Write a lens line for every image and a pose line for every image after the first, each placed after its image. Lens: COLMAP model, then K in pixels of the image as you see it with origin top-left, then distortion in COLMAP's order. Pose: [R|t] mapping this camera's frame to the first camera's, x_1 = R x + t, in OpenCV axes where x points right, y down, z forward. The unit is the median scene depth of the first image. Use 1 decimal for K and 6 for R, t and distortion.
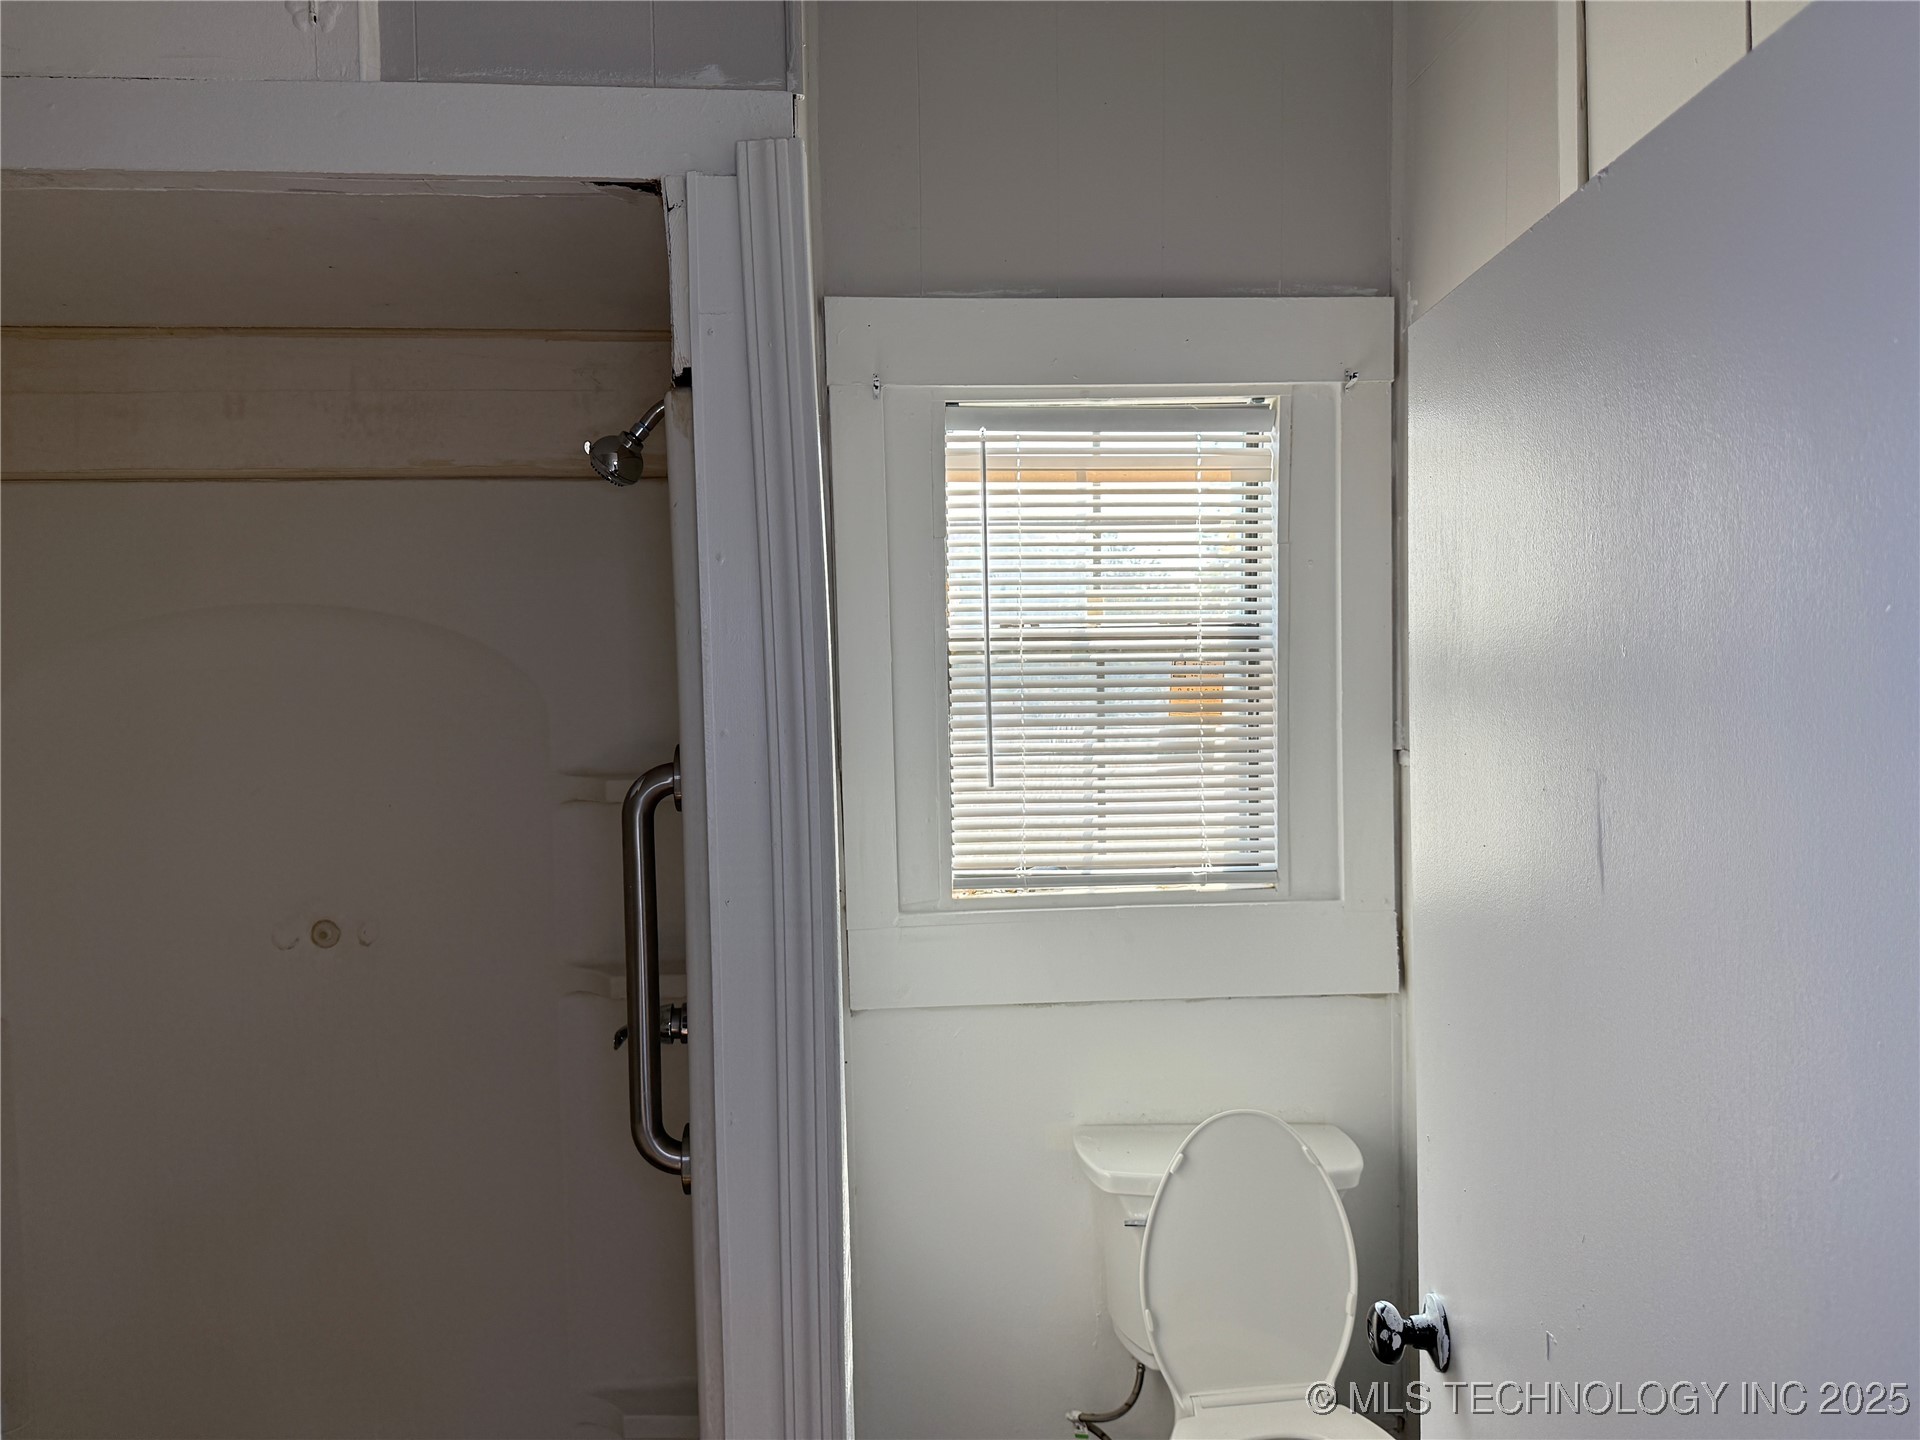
lens RADIAL K [[1366.5, 0, 959.8], [0, 1366.5, 723.1], [0, 0, 1]] dist [0.092868, -0.097148]
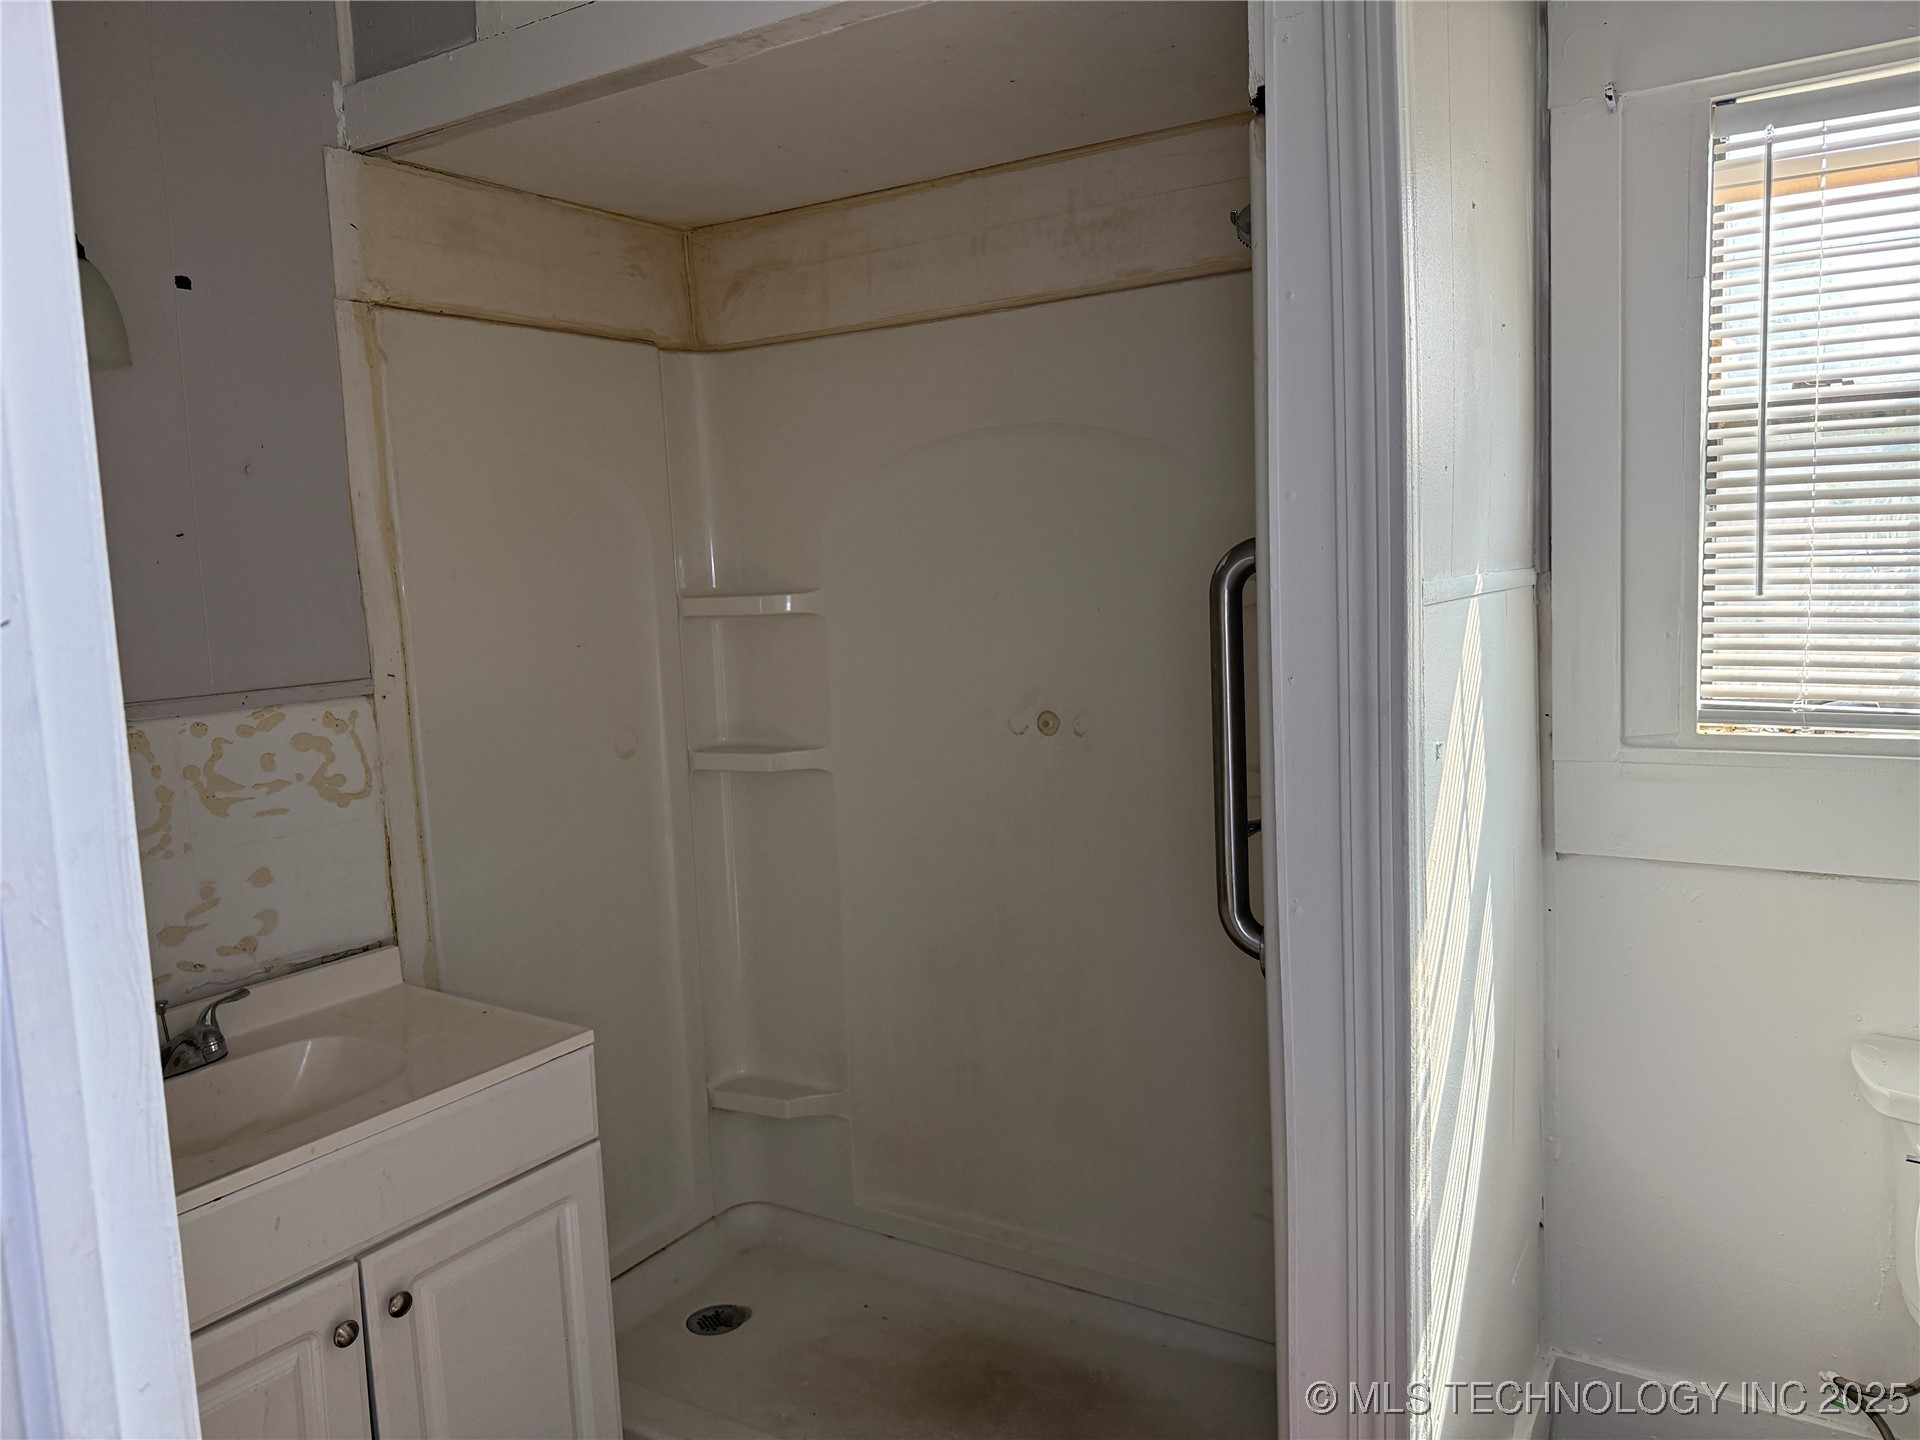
lens RADIAL K [[1366.5, 0, 959.1], [0, 1366.5, 725.7], [0, 0, 1]] dist [0.092868, -0.097148]
pose [[0.798614, 0.060521, -0.598793, 0.141701], [-0.008209, 0.995934, 0.089712, 0.053562], [0.601787, -0.066730, 0.795864, 0.076010]]
